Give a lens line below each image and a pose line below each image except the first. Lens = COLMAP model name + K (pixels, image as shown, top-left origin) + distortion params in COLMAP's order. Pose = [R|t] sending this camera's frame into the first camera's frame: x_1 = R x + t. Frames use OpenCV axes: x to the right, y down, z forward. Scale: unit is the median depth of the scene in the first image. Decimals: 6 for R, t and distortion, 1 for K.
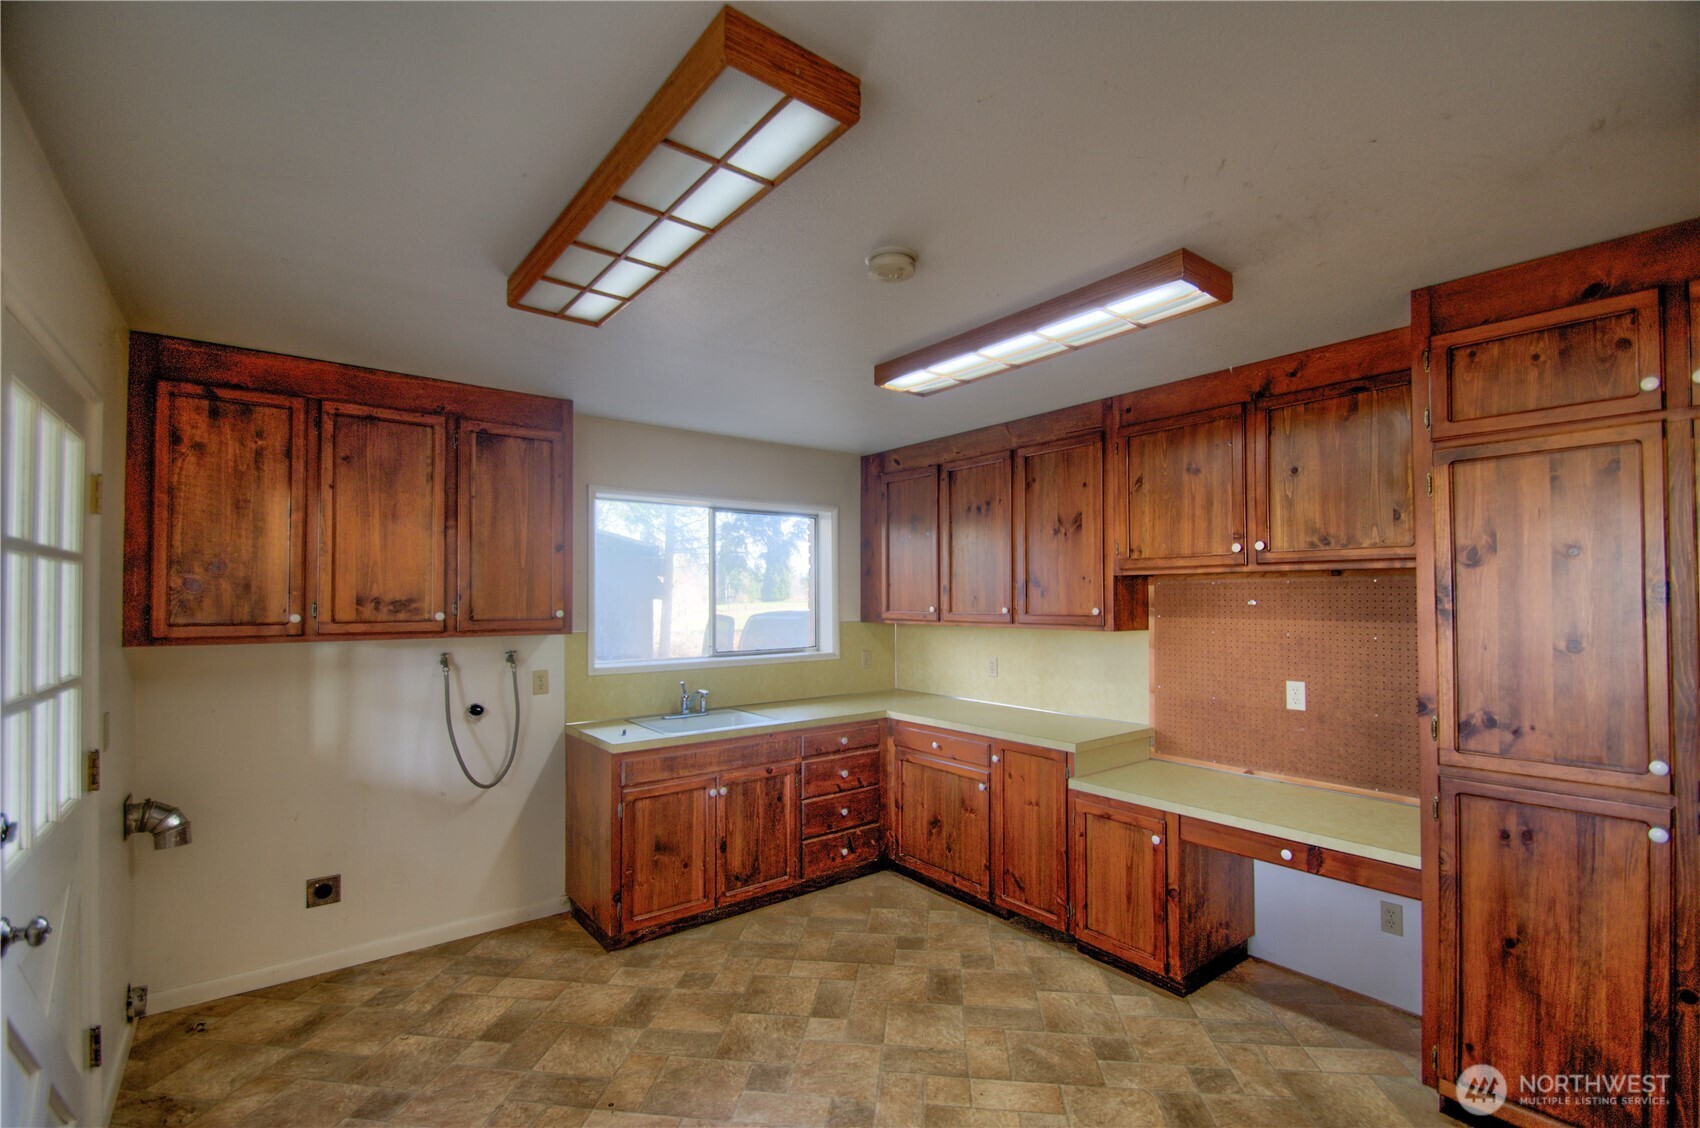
lens RADIAL K [[742.7, 0, 848.3], [0, 742.7, 584.7], [0, 0, 1]] dist [-0.000226, -0.000375]
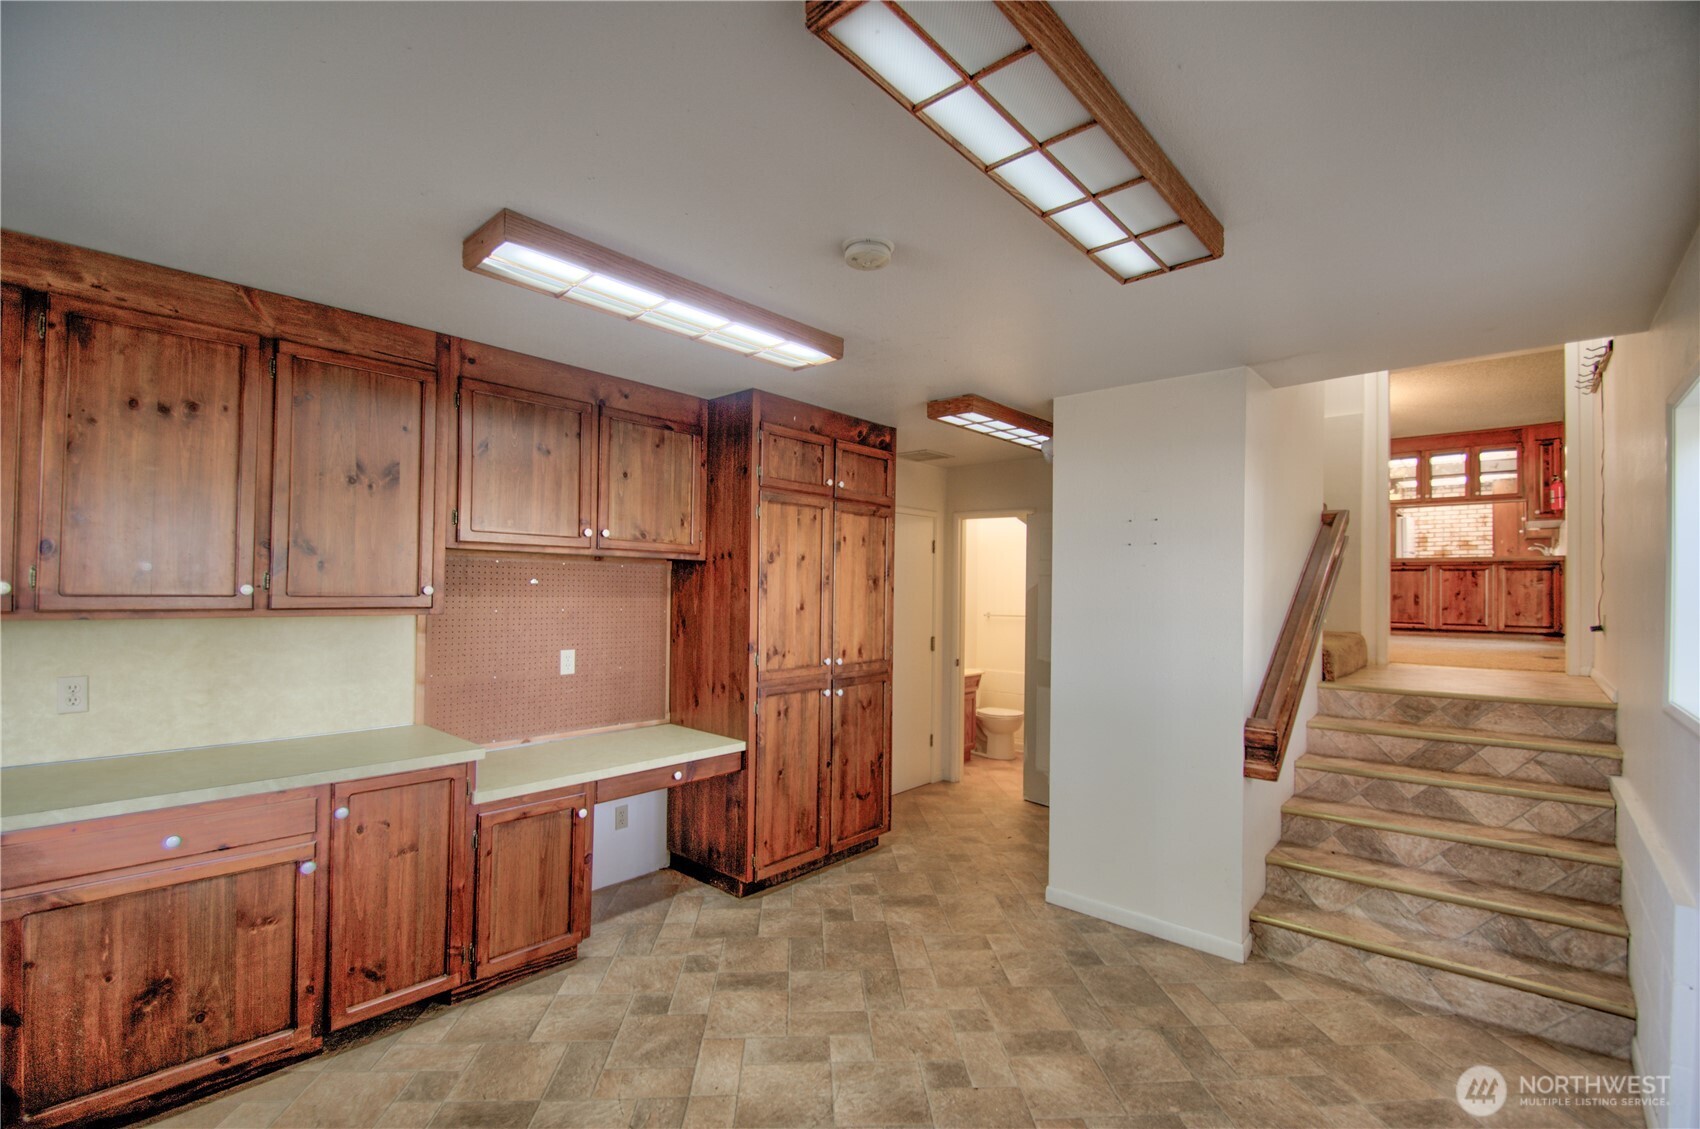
lens RADIAL K [[741.2, 0, 849.3], [0, 741.2, 577.8], [0, 0, 1]] dist [-0.013650, -0.000820]
pose [[-0.174439, 0.011735, 0.984598, -0.614620], [-0.033534, 0.999278, -0.017851, 0.023939], [-0.984097, -0.036132, -0.173920, 0.779519]]
